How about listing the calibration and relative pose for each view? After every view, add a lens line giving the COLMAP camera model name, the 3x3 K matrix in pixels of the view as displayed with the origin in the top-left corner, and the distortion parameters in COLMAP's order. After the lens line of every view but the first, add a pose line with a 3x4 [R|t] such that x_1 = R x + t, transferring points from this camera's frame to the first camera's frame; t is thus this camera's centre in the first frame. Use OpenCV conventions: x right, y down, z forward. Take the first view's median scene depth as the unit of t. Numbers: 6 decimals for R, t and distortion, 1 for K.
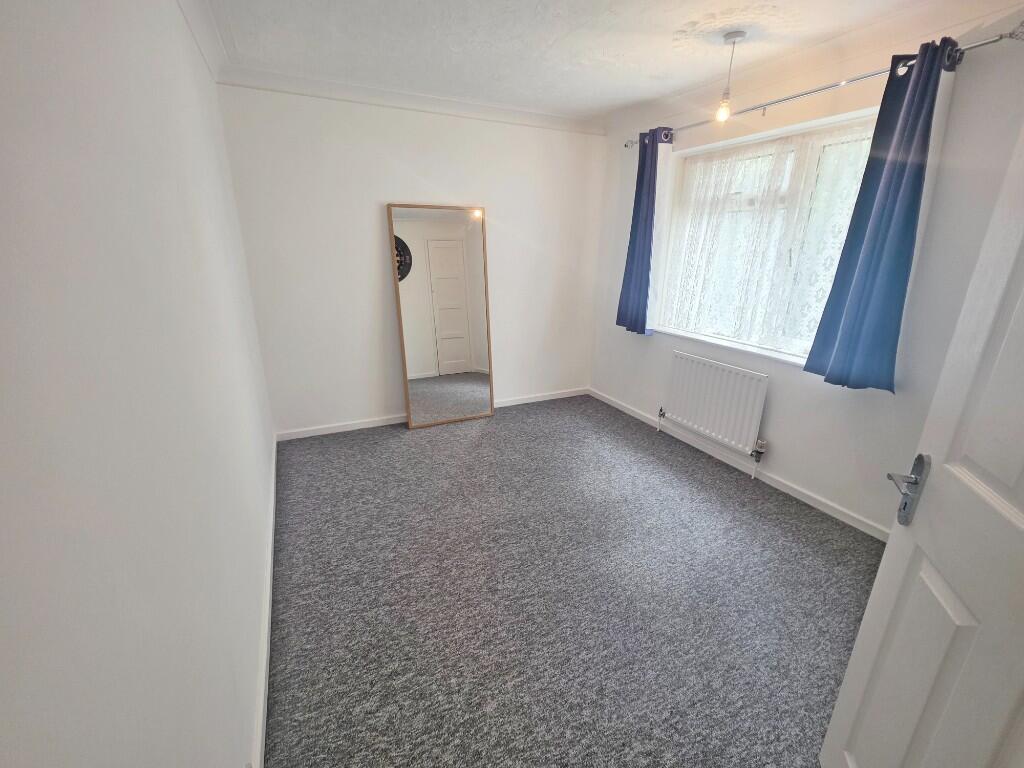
lens RADIAL K [[455.1, 0, 508.0], [0, 455.1, 388.5], [0, 0, 1]] dist [0.000337, 0.000454]
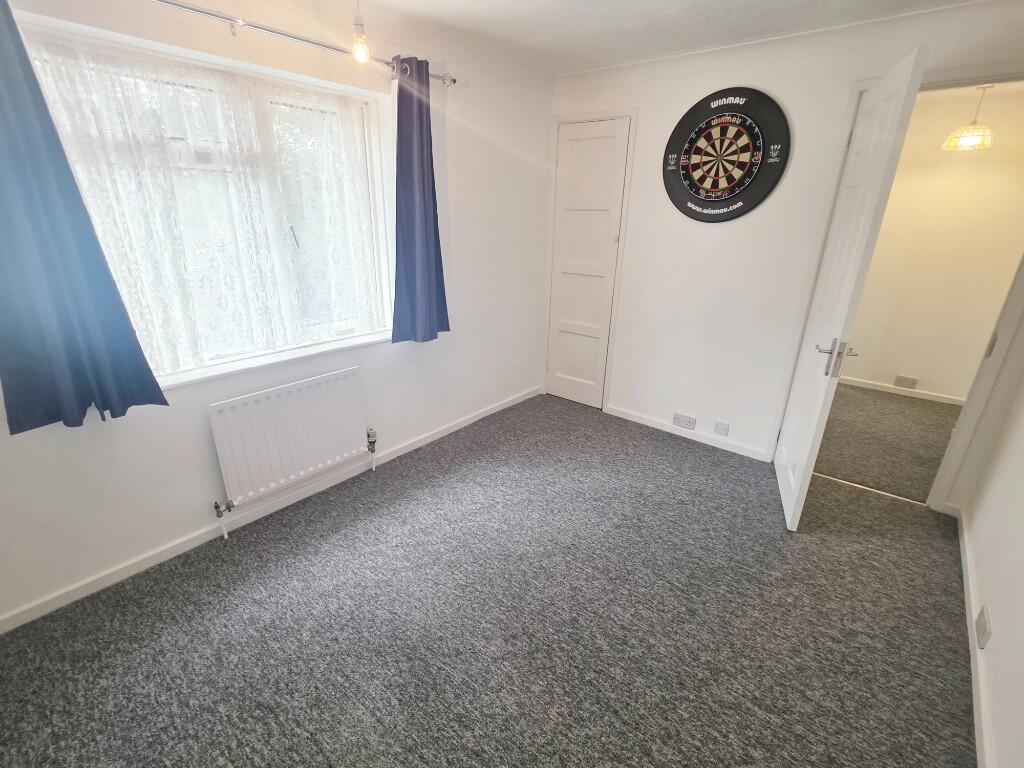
lens RADIAL K [[480.8, 0, 517.8], [0, 480.8, 388.0], [0, 0, 1]] dist [-0.001592, 0.000428]
pose [[-0.432416, -0.331801, 0.838406, -0.405043], [0.249833, 0.849338, 0.464982, -0.364707], [-0.866372, 0.410527, -0.284372, 1.024620]]
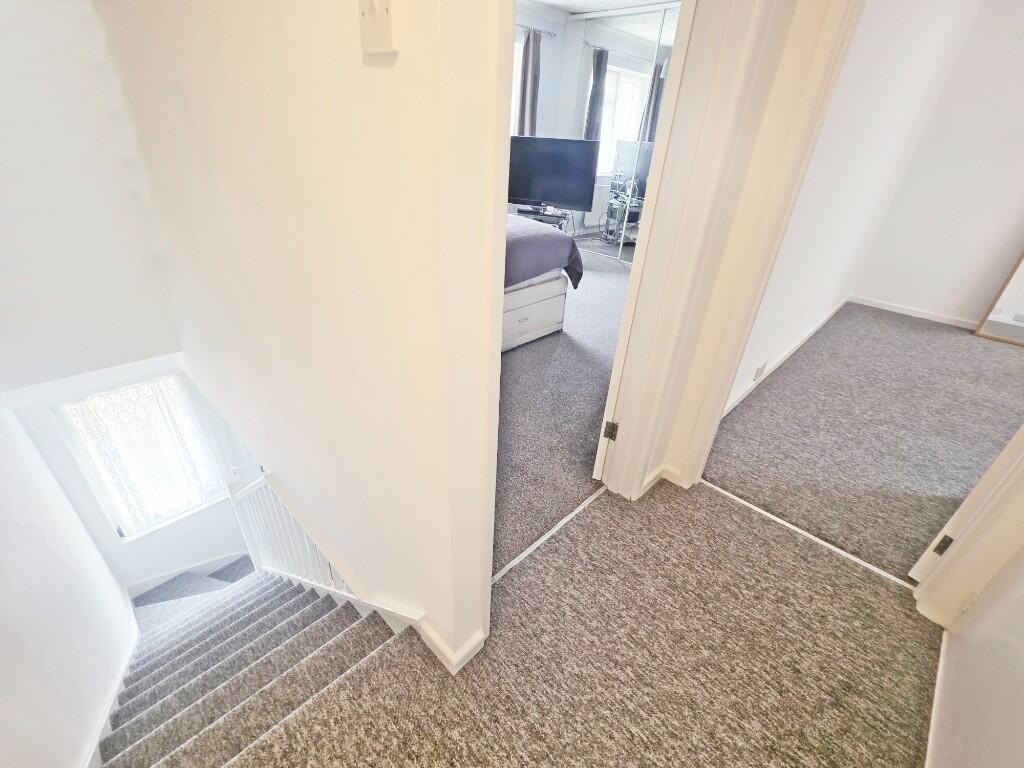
lens RADIAL K [[455.1, 0, 508.0], [0, 455.1, 388.5], [0, 0, 1]] dist [0.000337, 0.000454]
pose [[0.353086, 0.475488, -0.805755, 0.424080], [-0.331133, 0.868992, 0.367701, 0.223723], [0.875032, 0.136982, 0.464279, -0.574170]]
